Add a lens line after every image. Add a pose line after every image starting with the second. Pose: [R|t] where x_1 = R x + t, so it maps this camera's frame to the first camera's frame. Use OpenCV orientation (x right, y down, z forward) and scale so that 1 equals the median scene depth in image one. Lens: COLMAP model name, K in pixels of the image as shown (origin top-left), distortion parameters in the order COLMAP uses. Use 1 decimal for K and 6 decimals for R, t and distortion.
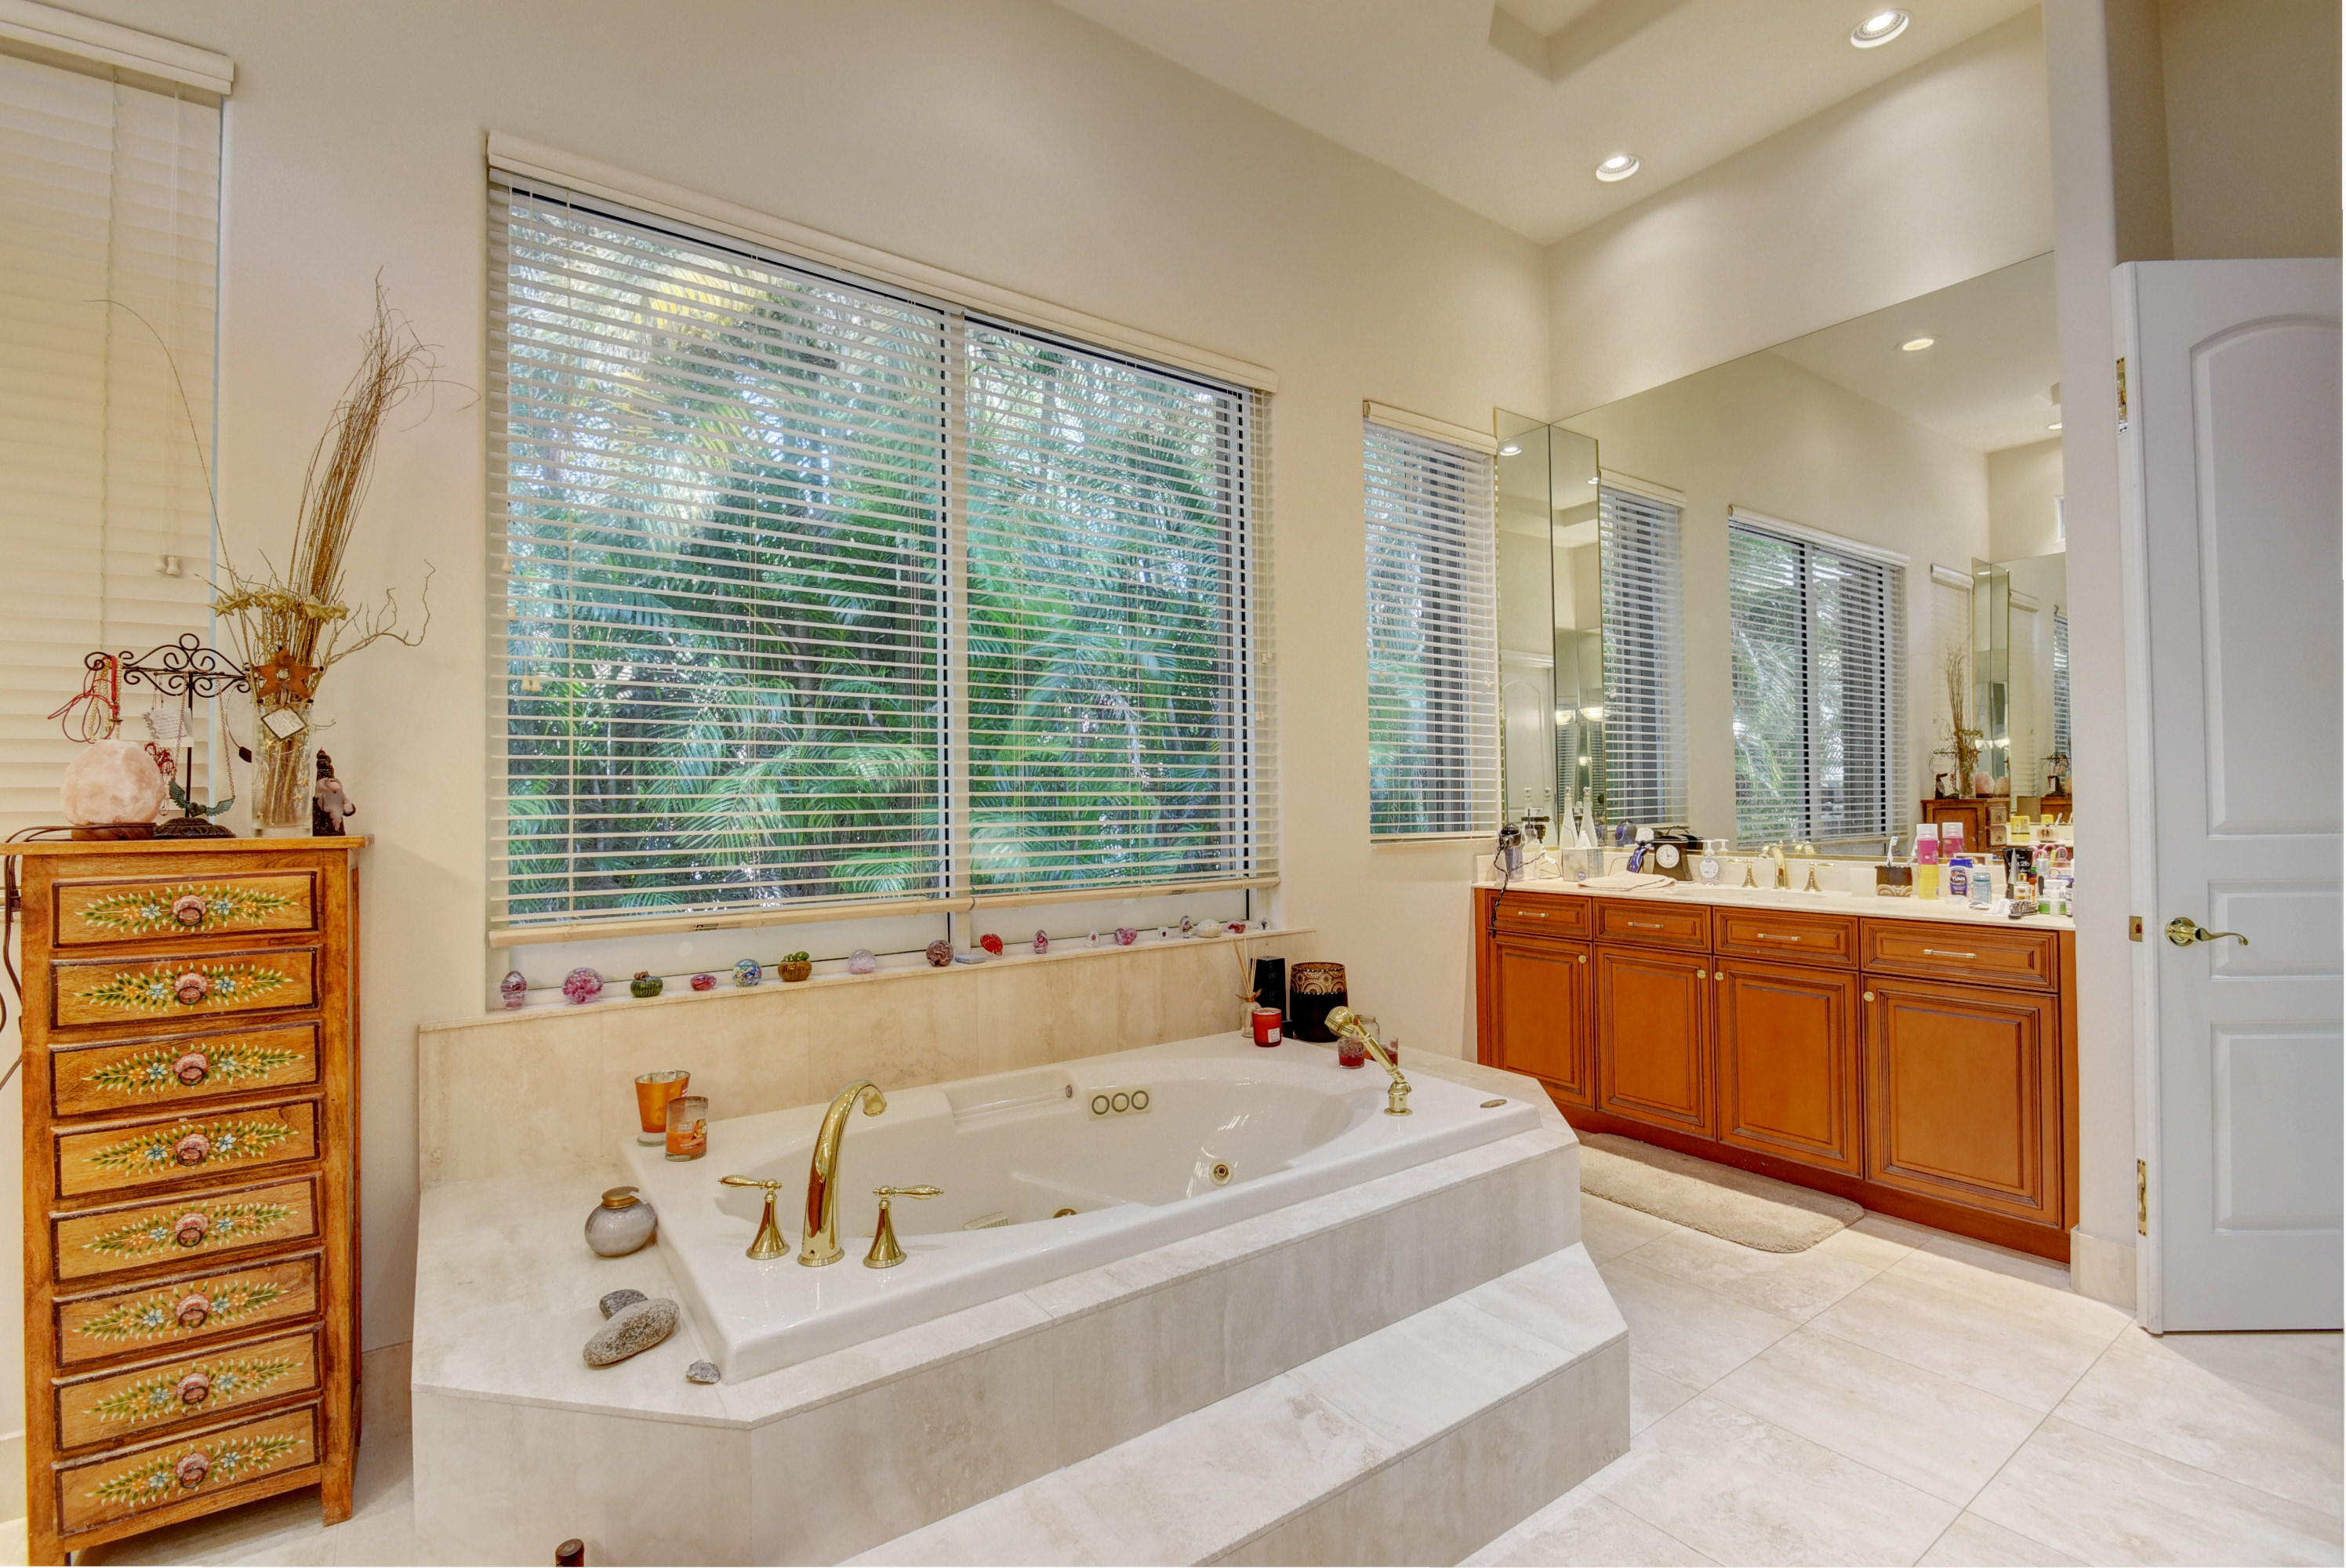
lens RADIAL K [[1048.9, 0, 1169.1], [0, 1048.9, 775.8], [0, 0, 1]] dist [-0.004604, -0.004599]
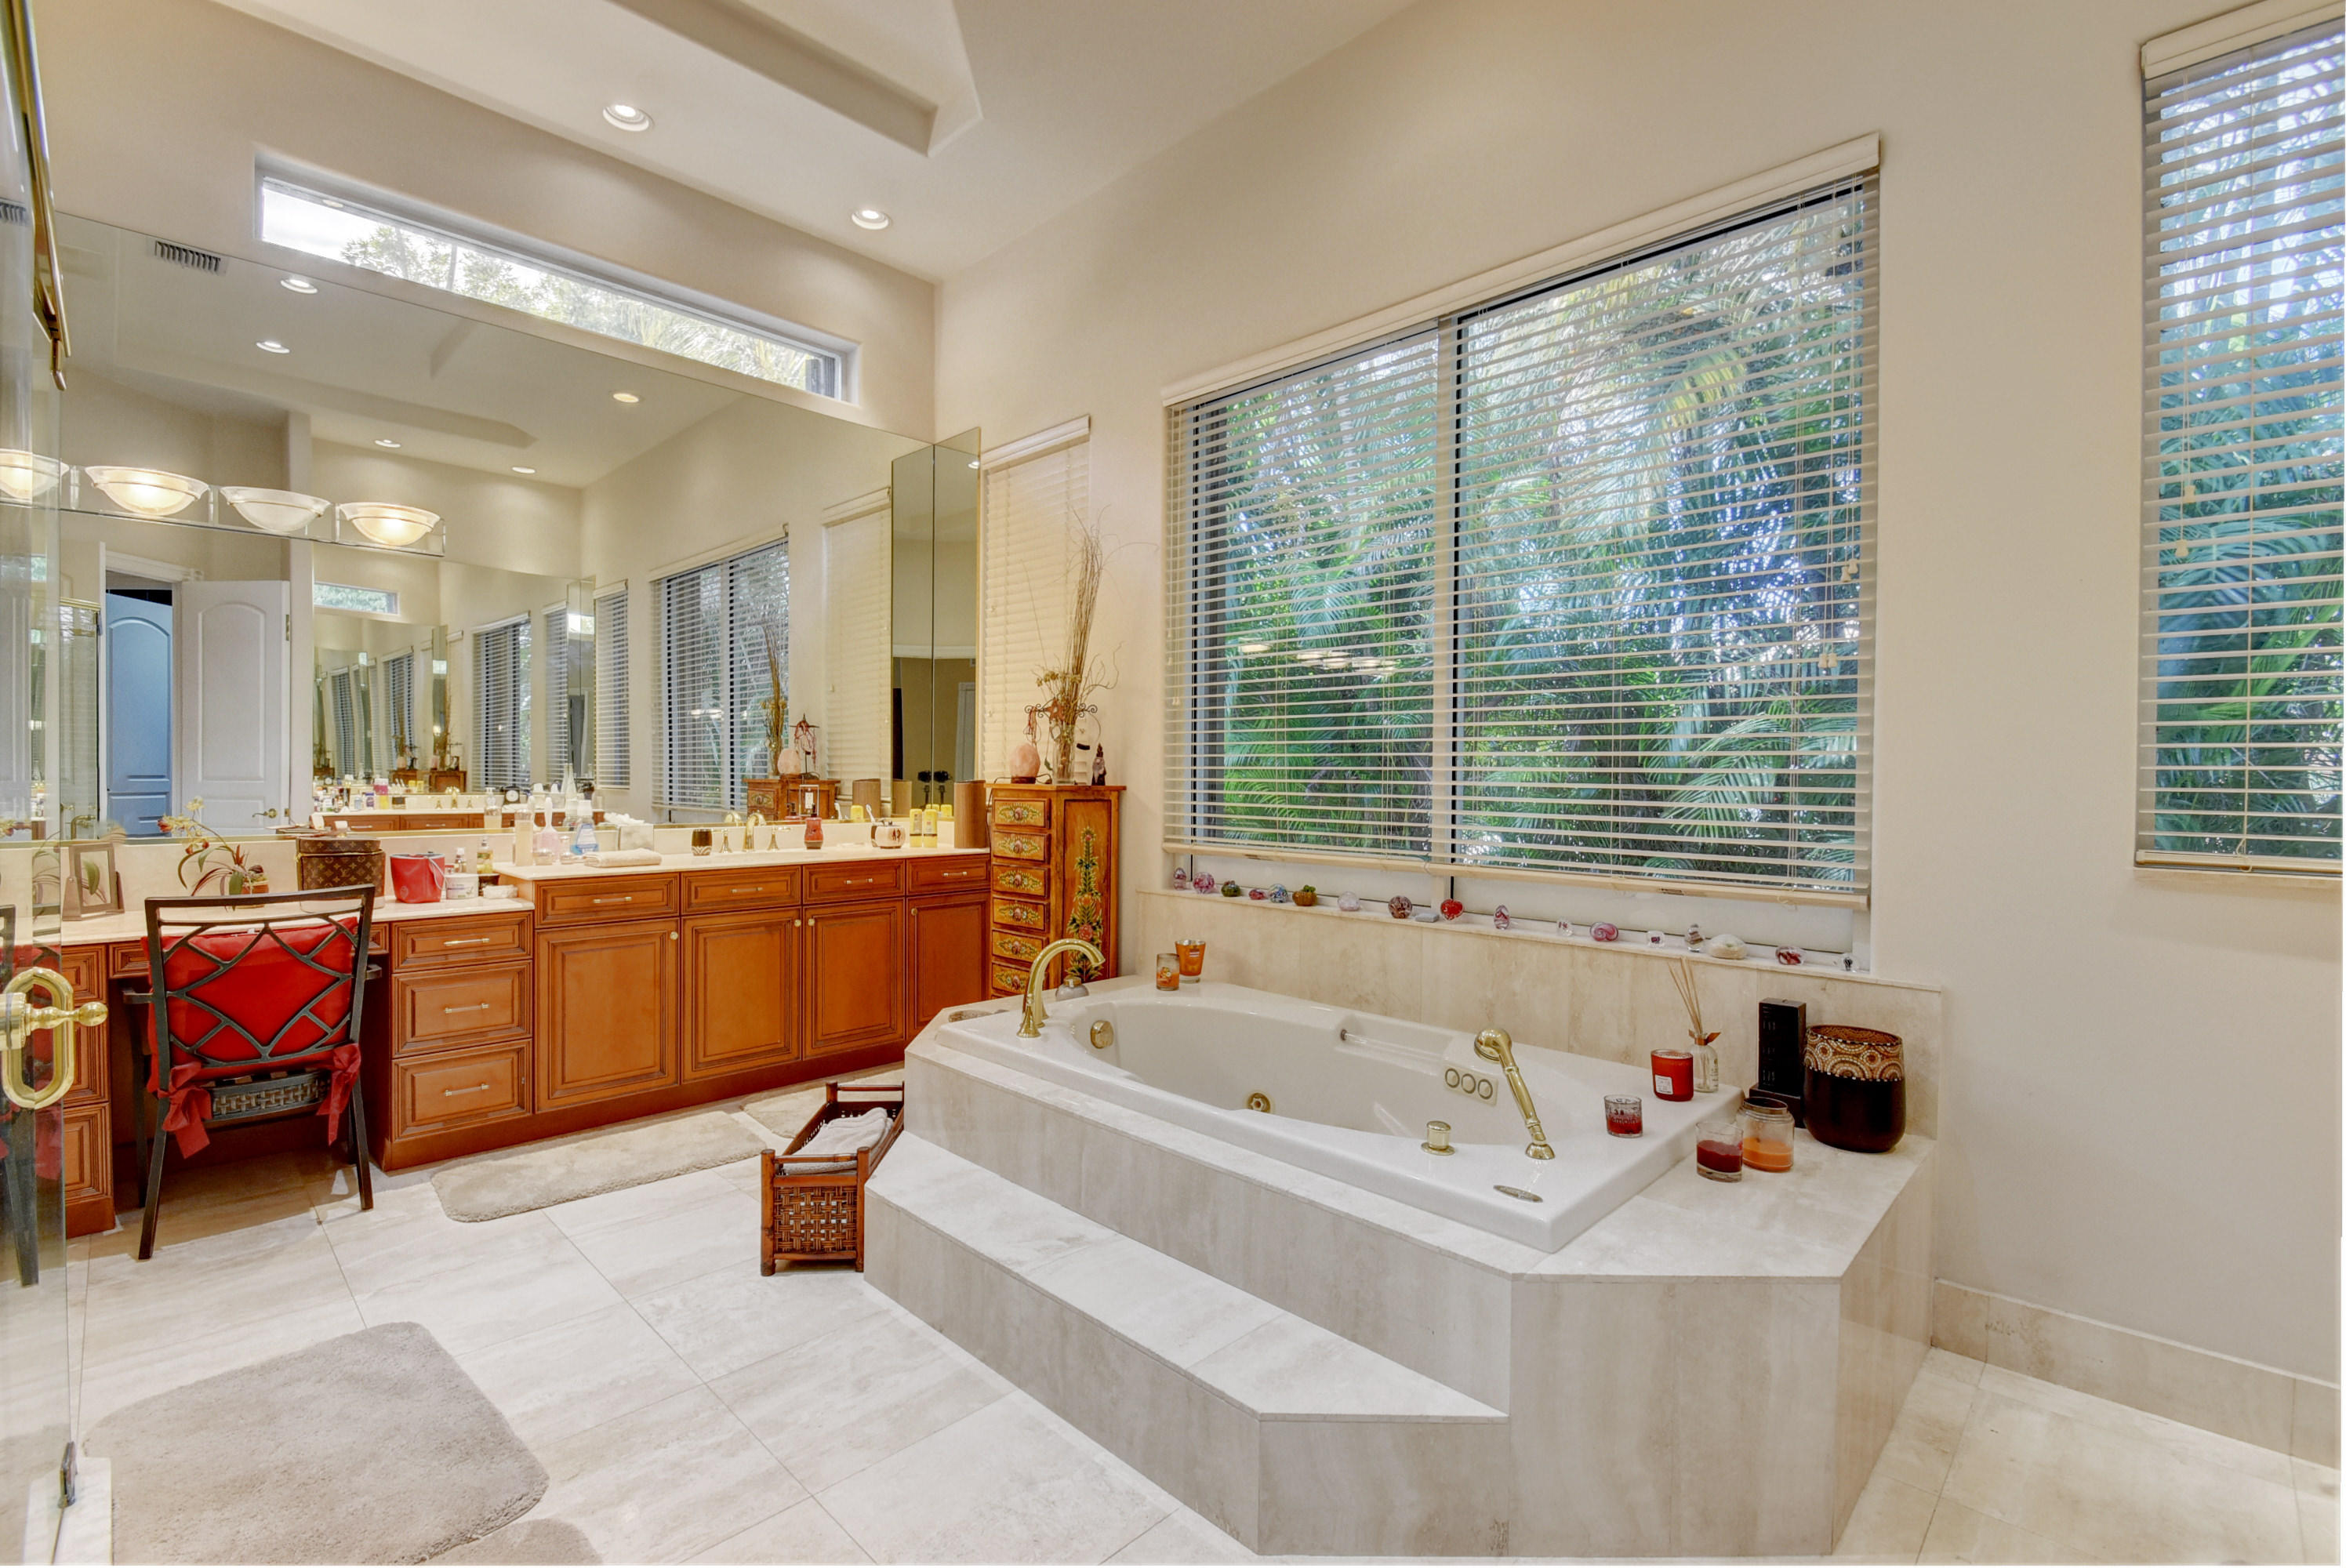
lens RADIAL K [[1048.9, 0, 1165.2], [0, 1048.9, 786.3], [0, 0, 1]] dist [-0.004604, -0.004599]
pose [[0.158276, 0.022119, -0.987147, 0.992465], [0.006425, 0.999705, 0.023431, 0.010086], [0.987374, -0.010051, 0.158087, 0.646053]]
